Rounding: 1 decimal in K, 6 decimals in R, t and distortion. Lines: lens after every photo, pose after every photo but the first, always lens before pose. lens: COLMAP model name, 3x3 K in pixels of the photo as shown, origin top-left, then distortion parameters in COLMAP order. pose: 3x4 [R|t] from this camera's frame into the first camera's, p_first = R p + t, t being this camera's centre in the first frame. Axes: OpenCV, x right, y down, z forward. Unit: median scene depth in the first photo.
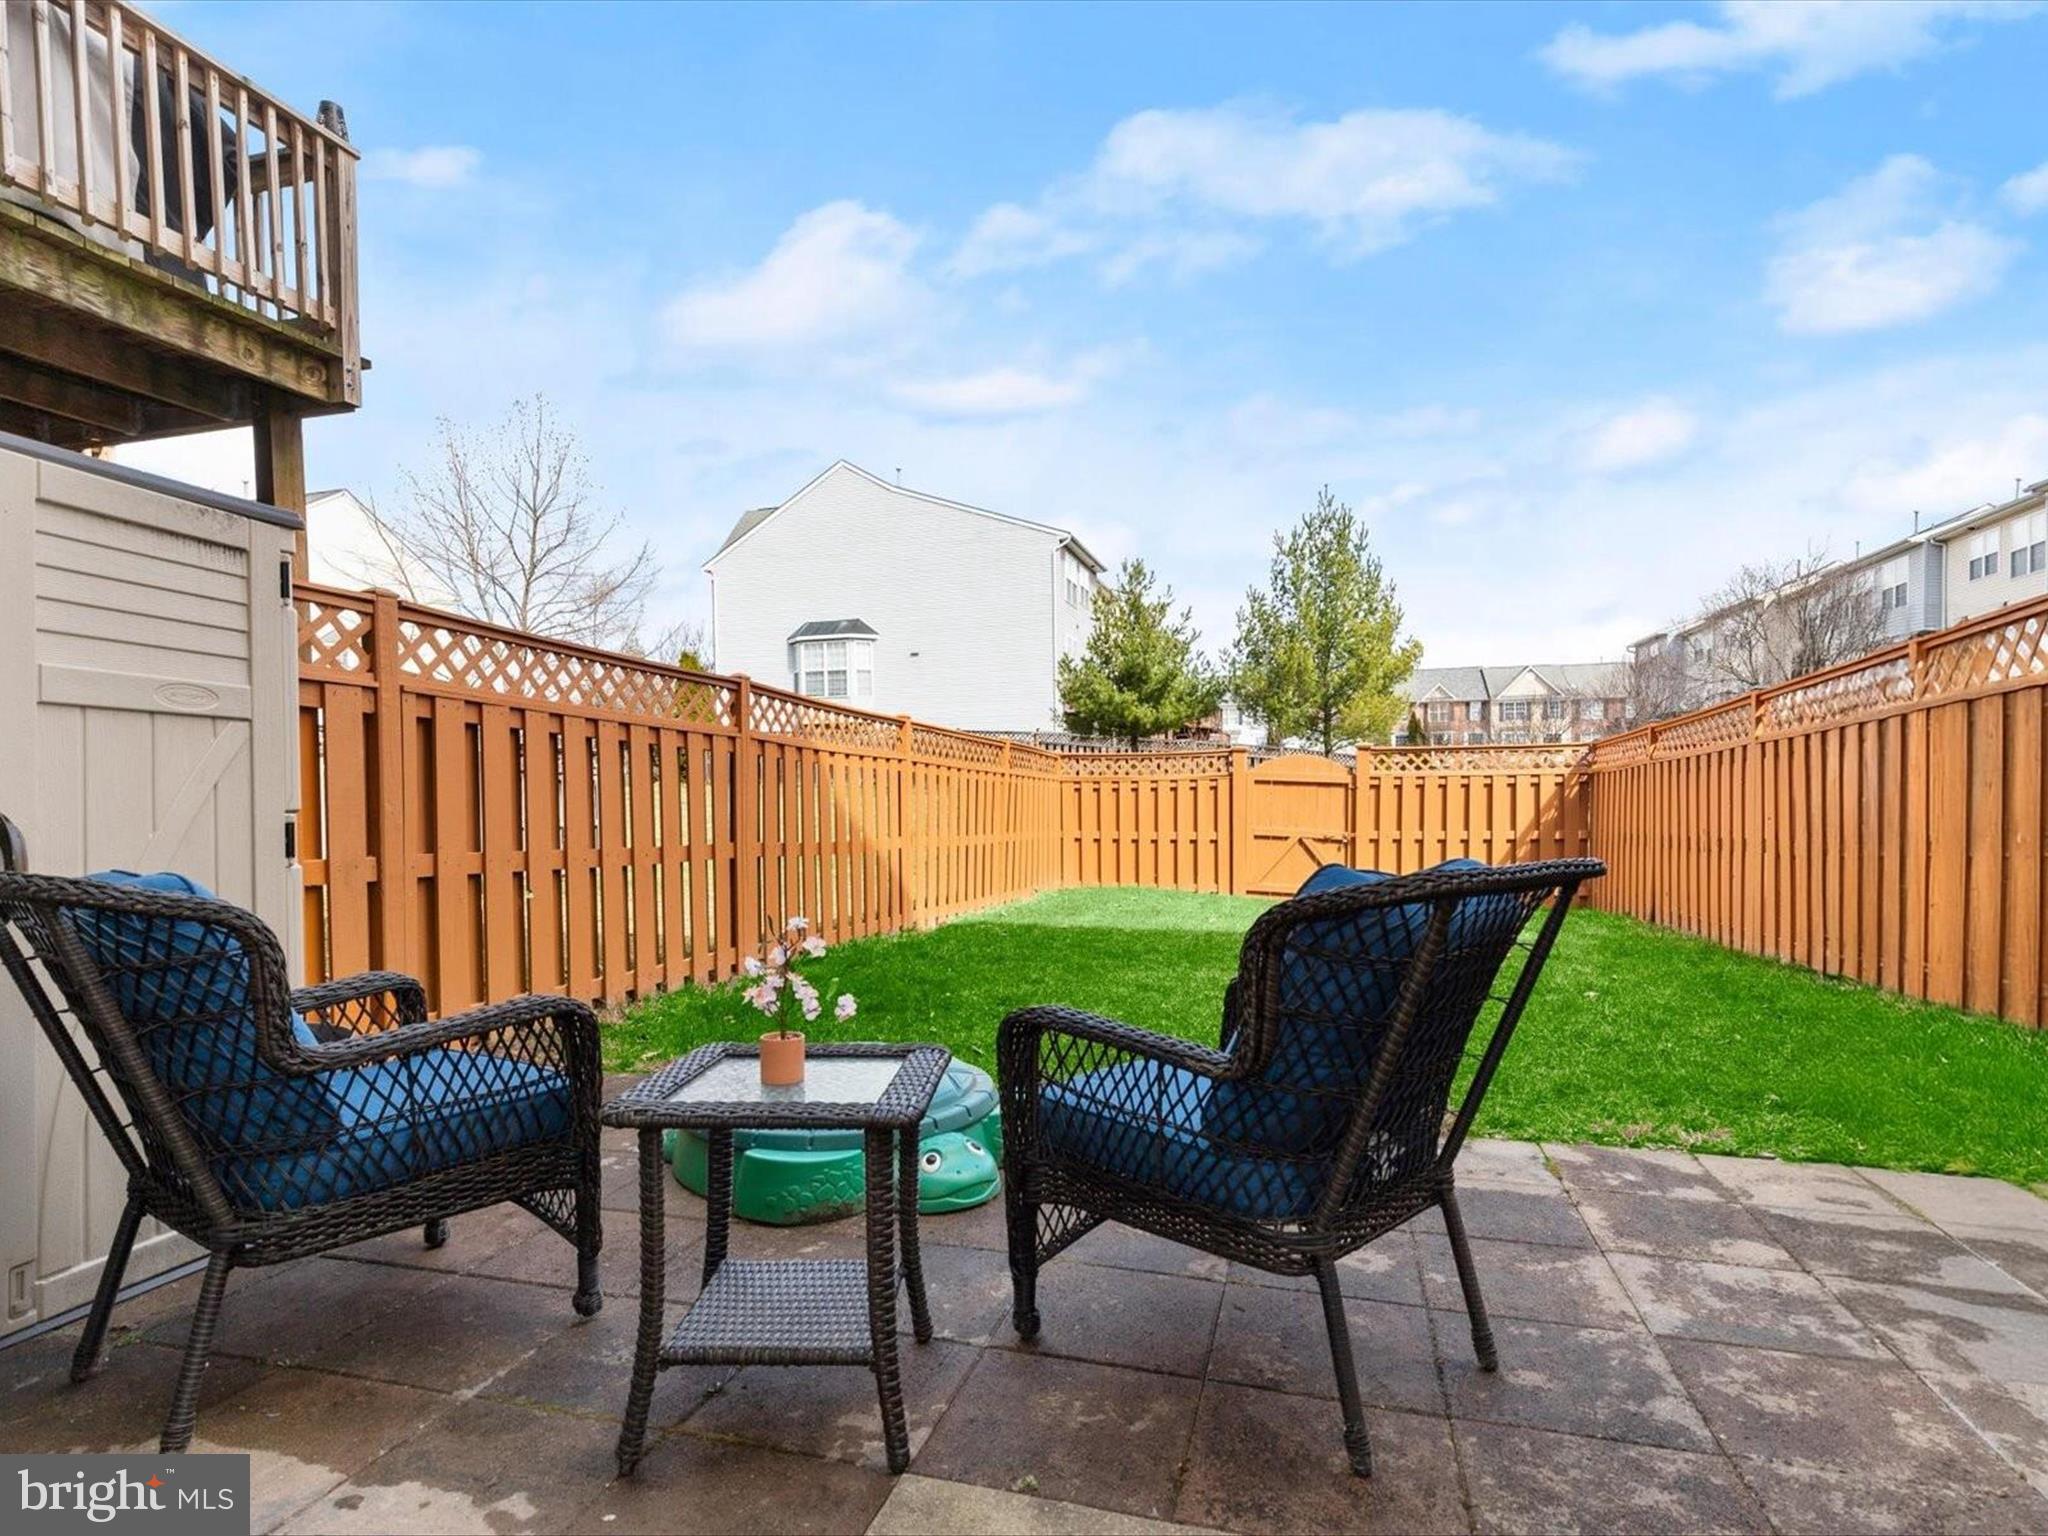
lens RADIAL K [[1143.8, 0, 1035.9], [0, 1143.8, 861.5], [0, 0, 1]] dist [-0.015002, -0.001107]
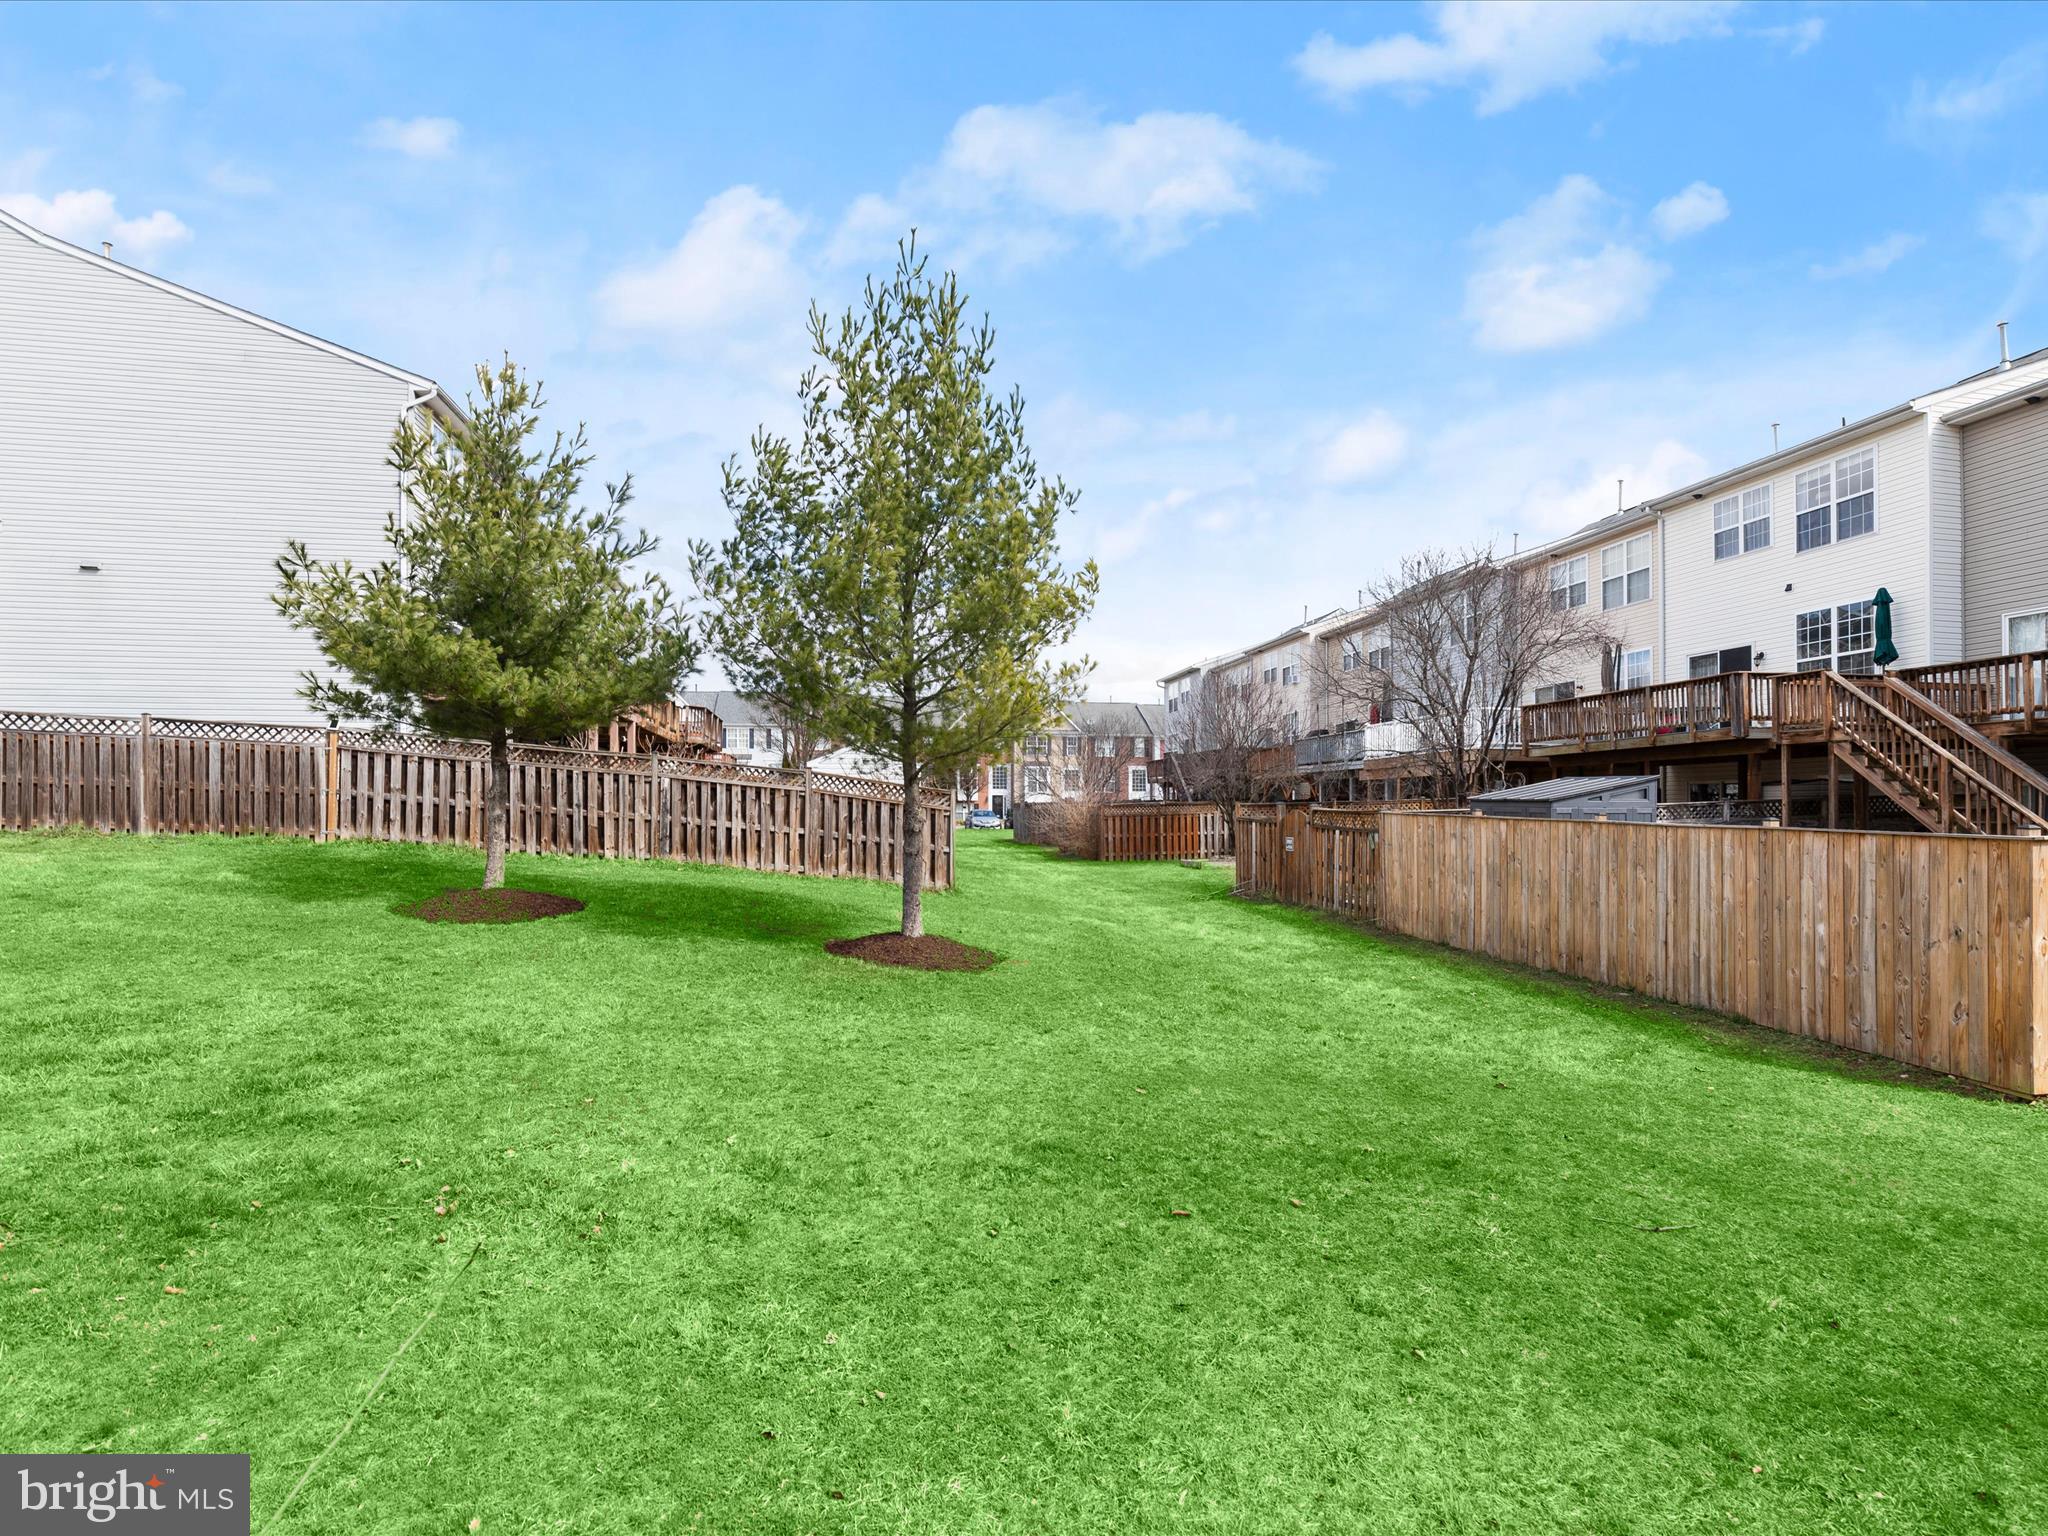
lens RADIAL K [[1083.8, 0, 1025.8], [0, 1083.8, 771.9], [0, 0, 1]] dist [0.015338, -0.000477]
pose [[0.910674, 0.027043, 0.412240, 0.112395], [0.016889, 0.994584, -0.102555, -0.052180], [-0.412781, 0.100356, 0.905285, 0.580662]]
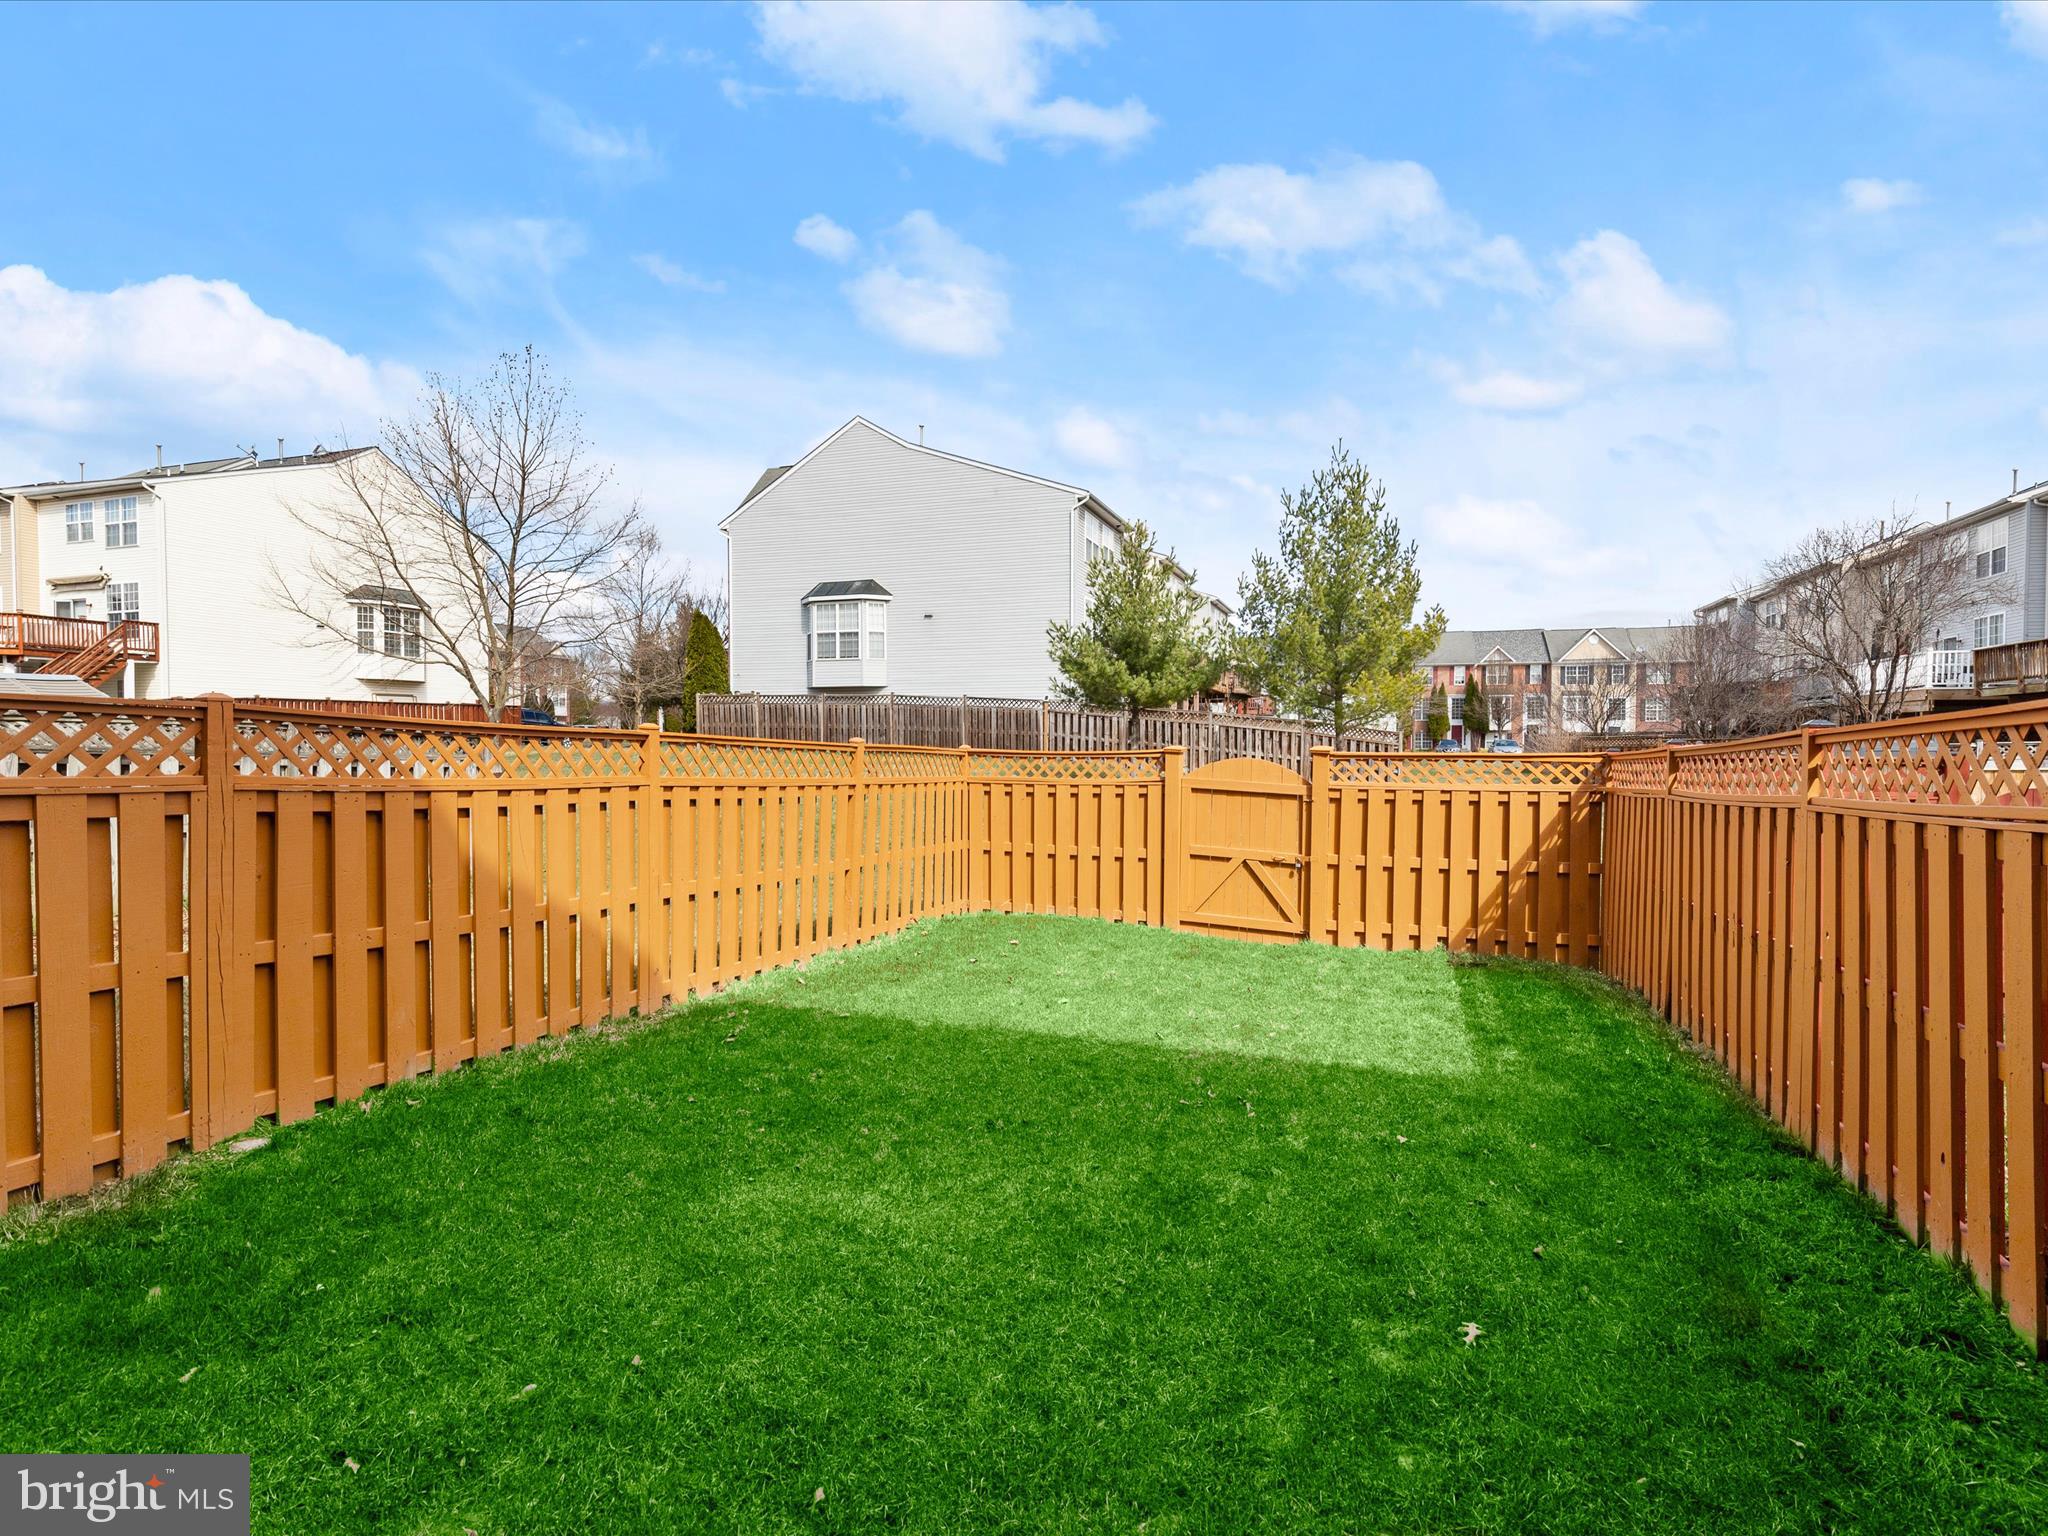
lens RADIAL K [[1104.2, 0, 1045.6], [0, 1104.2, 797.6], [0, 0, 1]] dist [-0.012272, 0.000499]
pose [[0.998137, 0.017669, -0.058401, 0.076676], [-0.018267, 0.999786, -0.009721, -0.031420], [0.058217, 0.010769, 0.998246, 0.113774]]
